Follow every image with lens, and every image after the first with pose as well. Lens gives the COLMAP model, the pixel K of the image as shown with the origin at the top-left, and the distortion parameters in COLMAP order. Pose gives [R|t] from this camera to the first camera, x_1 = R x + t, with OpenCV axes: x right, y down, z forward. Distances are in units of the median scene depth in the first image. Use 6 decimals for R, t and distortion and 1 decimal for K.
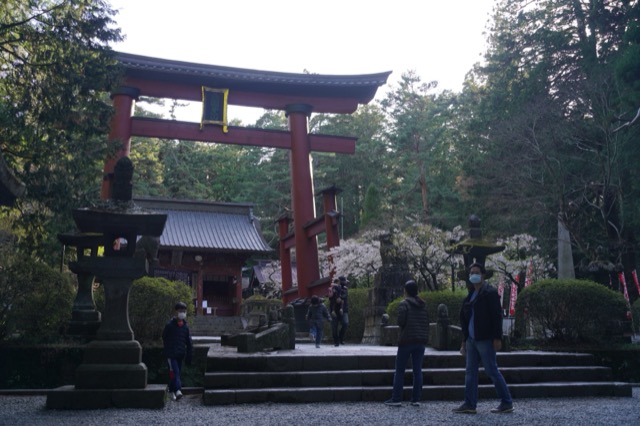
lens RADIAL K [[736.4, 0, 319.4], [0, 736.4, 213.2], [0, 0, 1]] dist [0.006629, 0.000000]
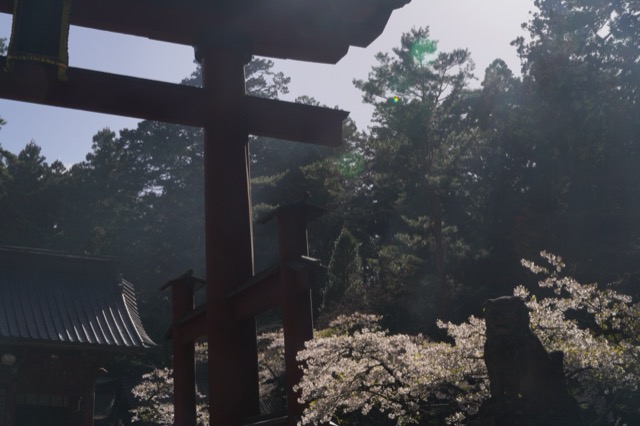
lens RADIAL K [[1115.8, 0, 322.6], [0, 1115.8, 212.4], [0, 0, 1]] dist [-0.004588, 0.000000]
pose [[0.996116, 0.036601, 0.080078, -0.014657], [-0.030460, 0.996596, -0.076607, 0.013256], [-0.082609, 0.073870, 0.993840, 0.219082]]
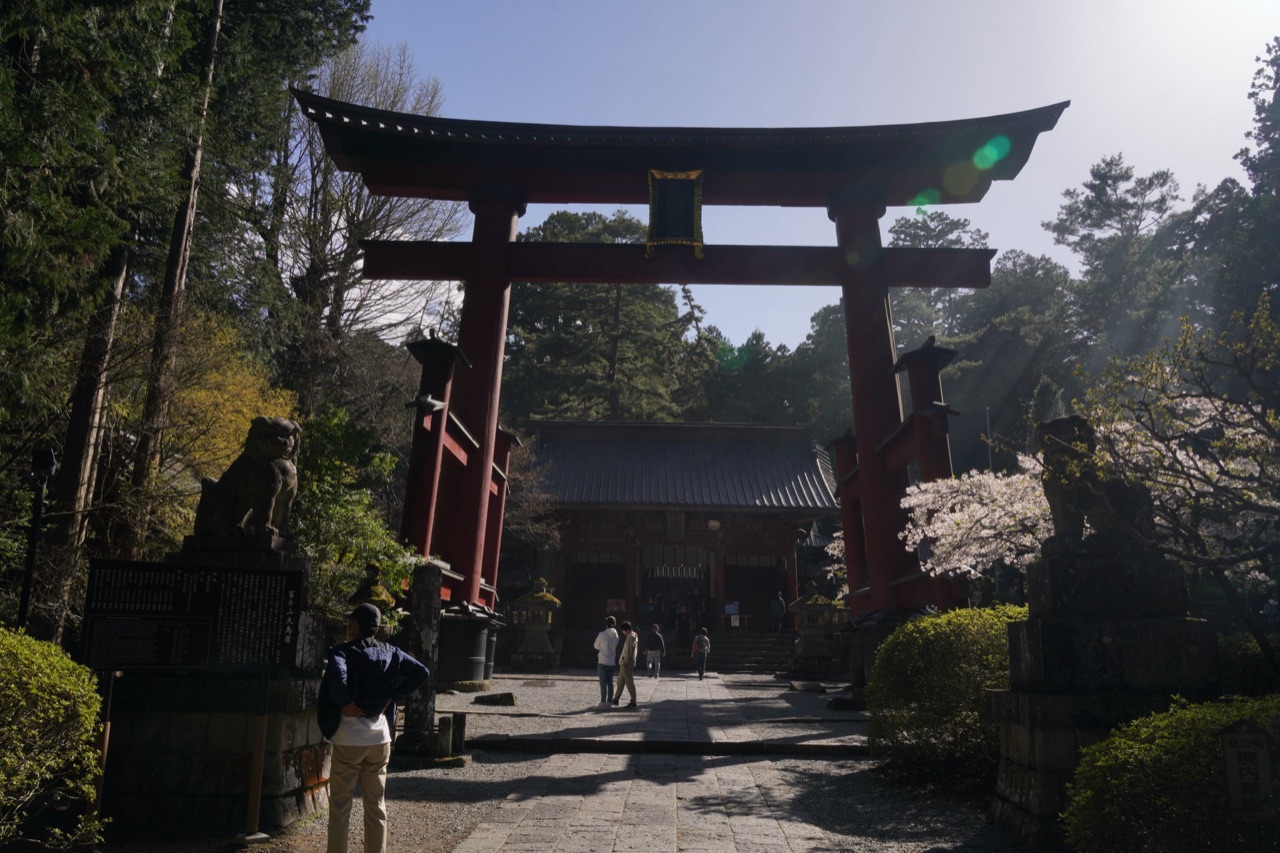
lens RADIAL K [[1028.9, 0, 640.5], [0, 1028.9, 431.0], [0, 0, 1]] dist [0.000698, -0.000347]
pose [[0.950751, -0.050389, -0.305831, 0.024484], [0.040883, 0.998463, -0.037414, 0.017734], [0.307247, 0.023068, 0.951350, 0.250492]]
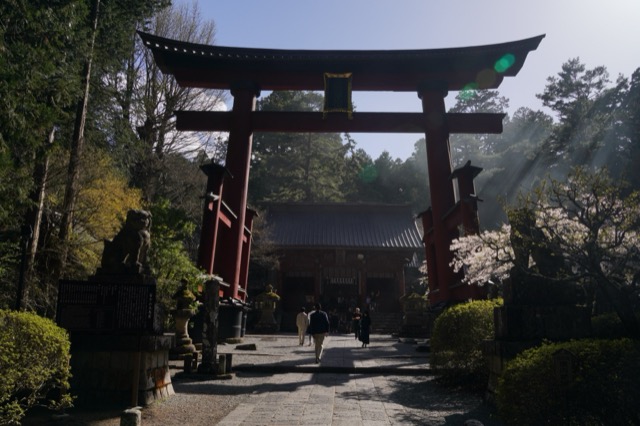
lens RADIAL K [[556.5, 0, 318.9], [0, 556.5, 215.6], [0, 0, 1]] dist [0.013550, -0.007474]
pose [[0.948010, -0.048695, -0.314494, 0.033661], [0.045350, 0.998810, -0.017950, 0.014624], [0.314994, 0.002754, 0.949090, 0.230895]]
